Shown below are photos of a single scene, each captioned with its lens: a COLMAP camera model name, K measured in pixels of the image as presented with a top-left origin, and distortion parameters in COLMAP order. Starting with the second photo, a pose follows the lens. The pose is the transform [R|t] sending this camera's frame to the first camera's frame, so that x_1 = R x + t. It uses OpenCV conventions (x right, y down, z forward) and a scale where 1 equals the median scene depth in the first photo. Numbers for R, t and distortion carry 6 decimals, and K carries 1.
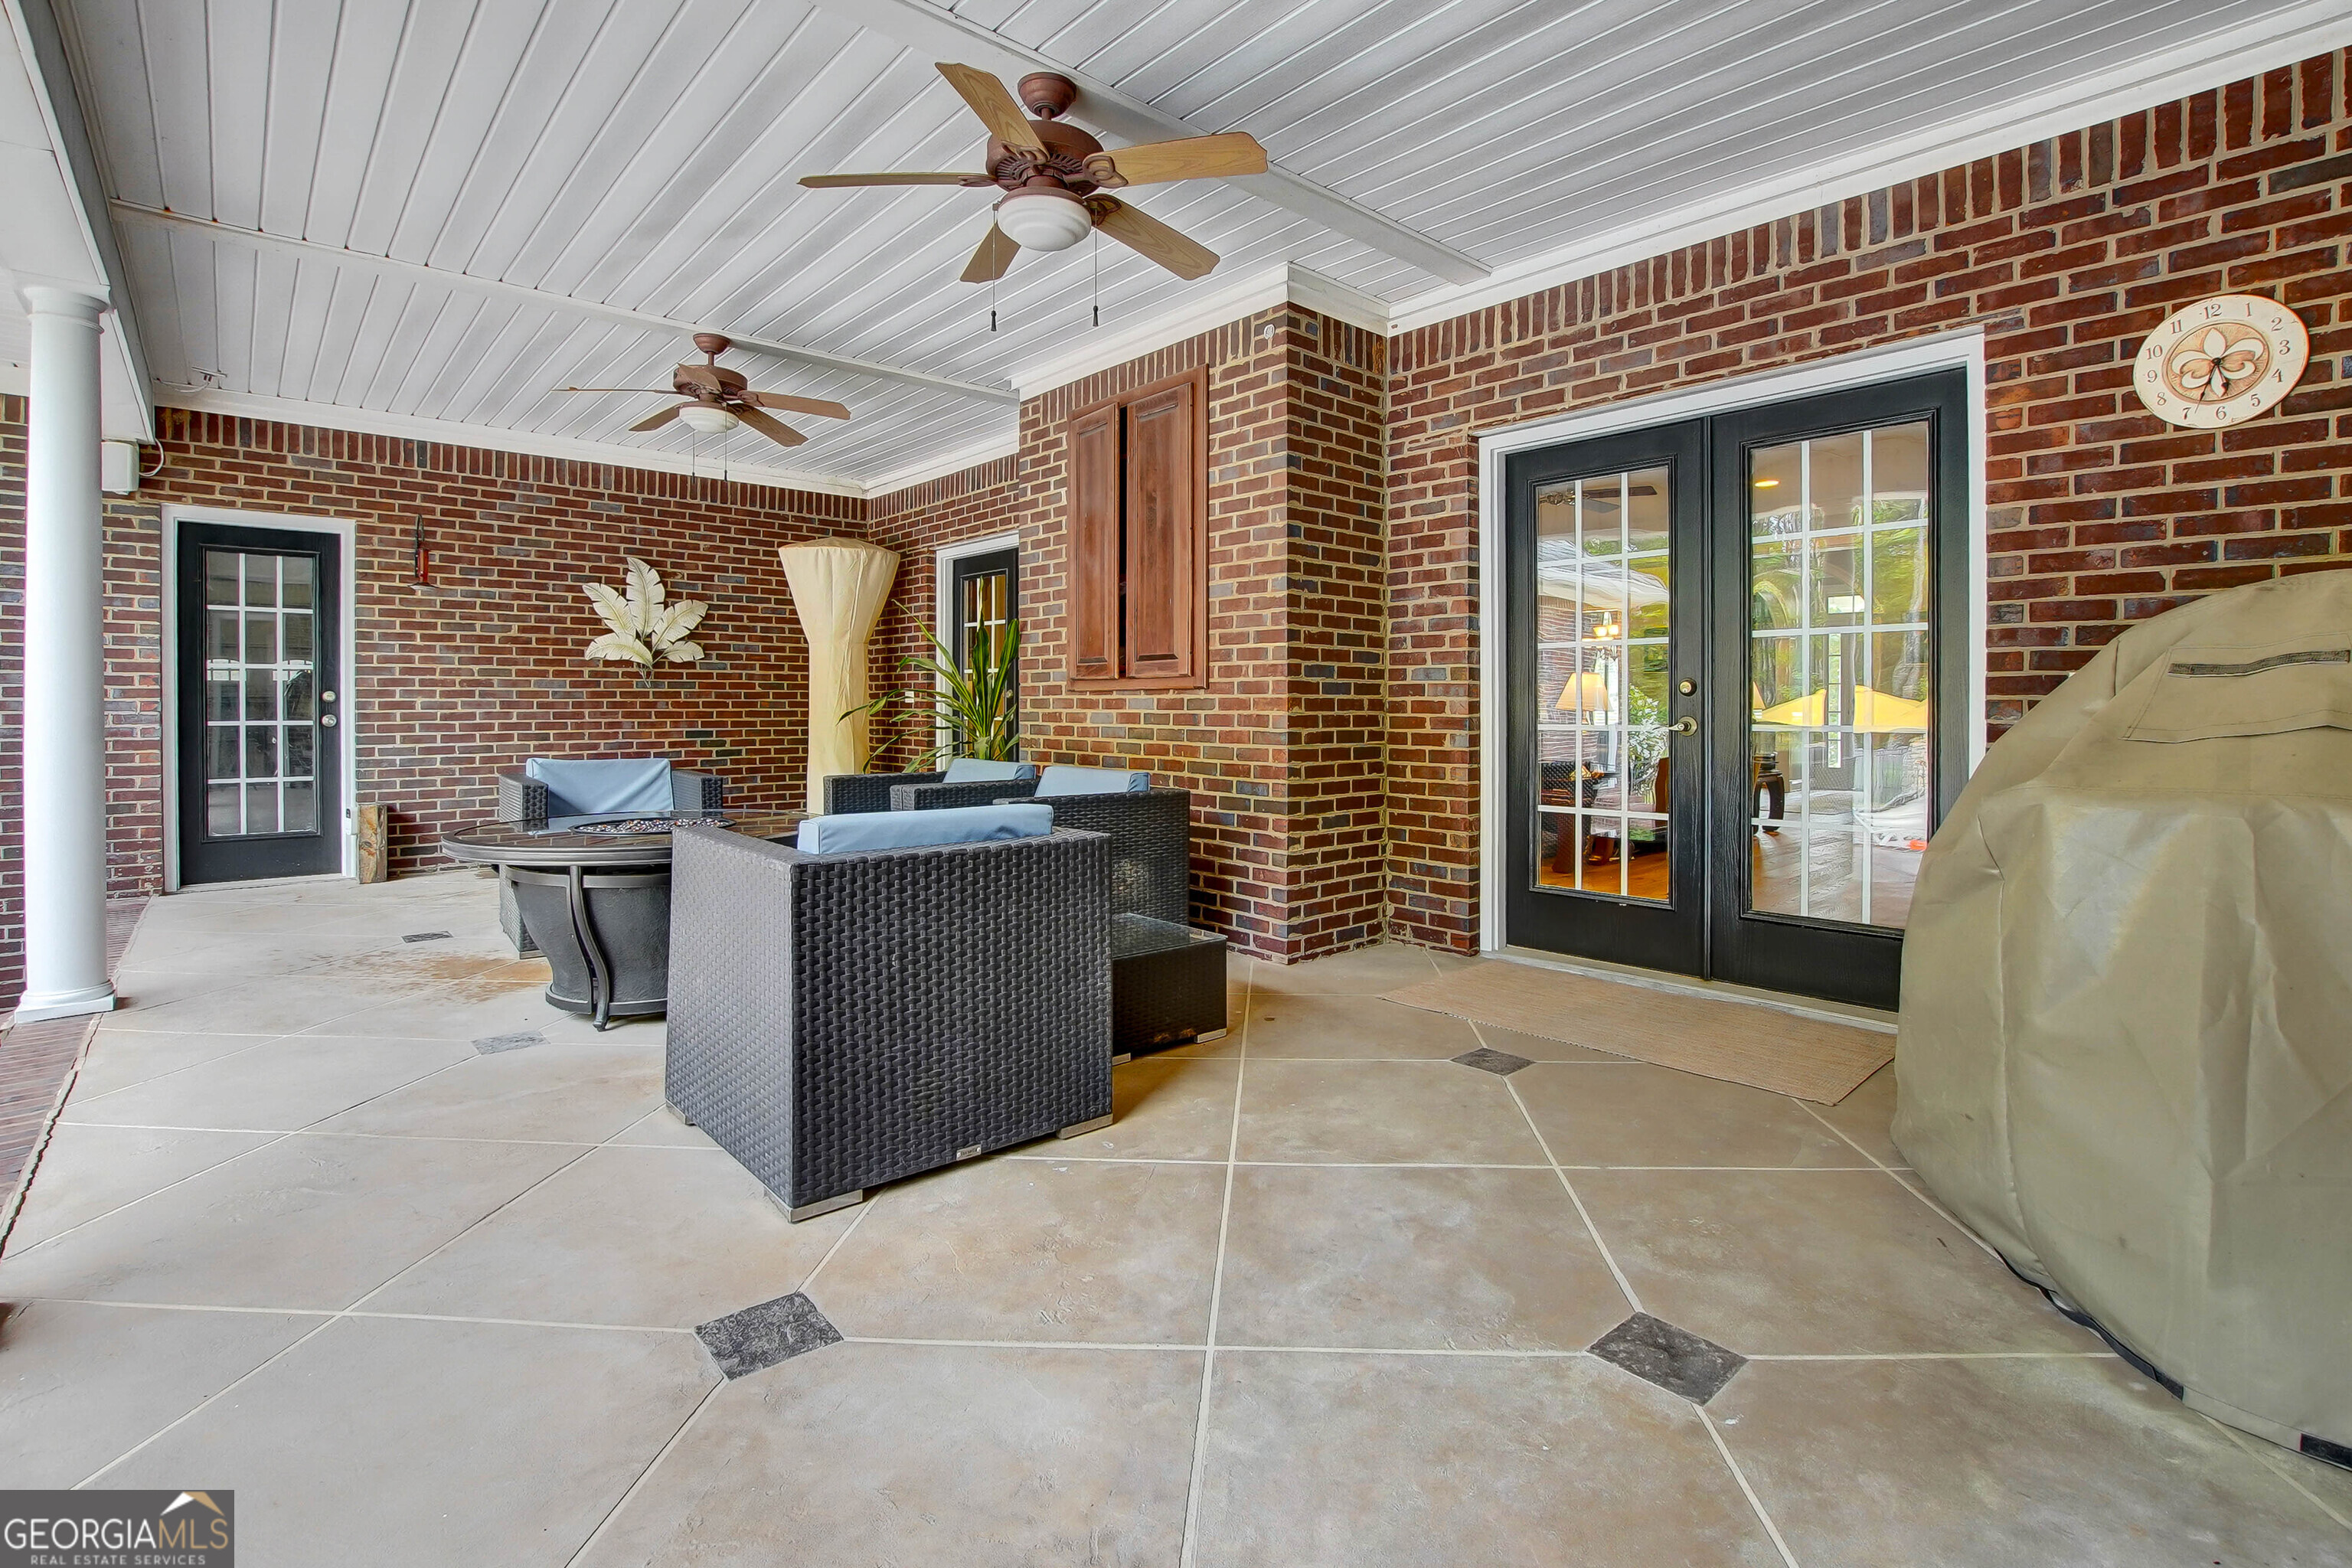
lens RADIAL K [[1083.4, 0, 1191.5], [0, 1083.4, 716.5], [0, 0, 1]] dist [-0.009366, 0.000439]
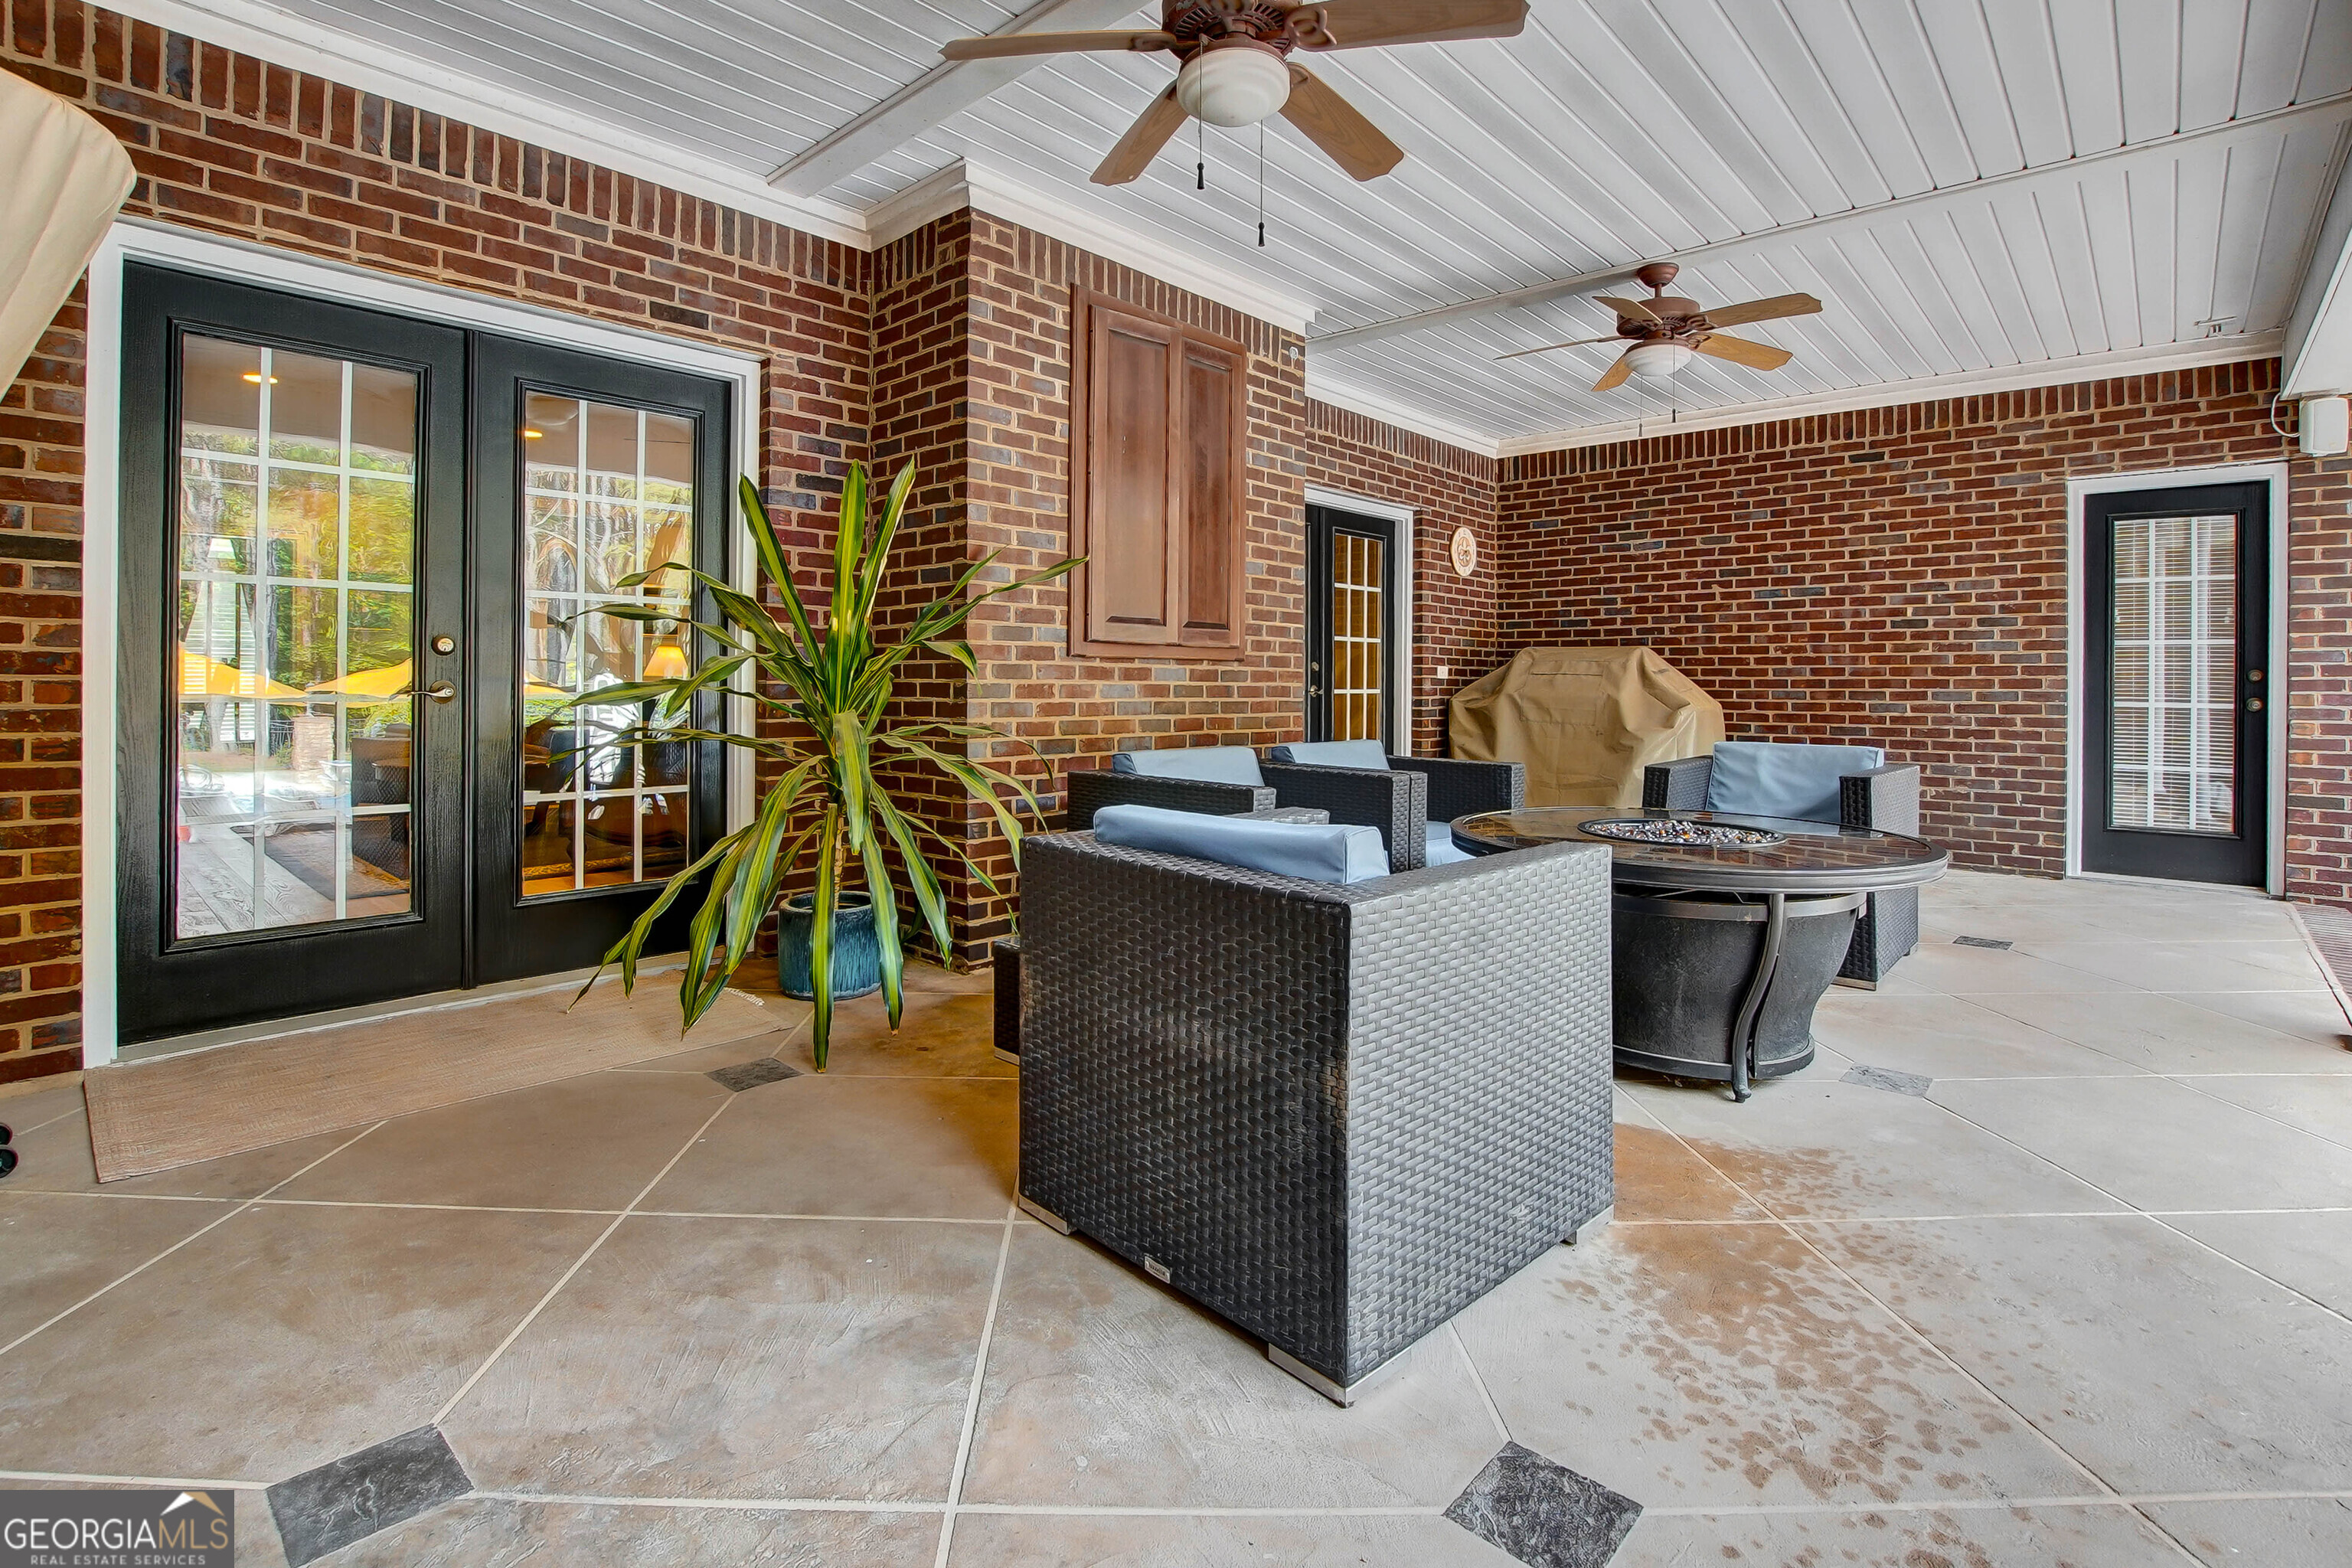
lens RADIAL K [[1083.4, 0, 1209.0], [0, 1083.4, 676.5], [0, 0, 1]] dist [-0.009366, 0.000439]
pose [[-0.091038, 0.000889, 0.995847, -0.965156], [-0.000741, 0.999999, -0.000960, -0.009689], [-0.995847, -0.000825, -0.091038, 1.082891]]
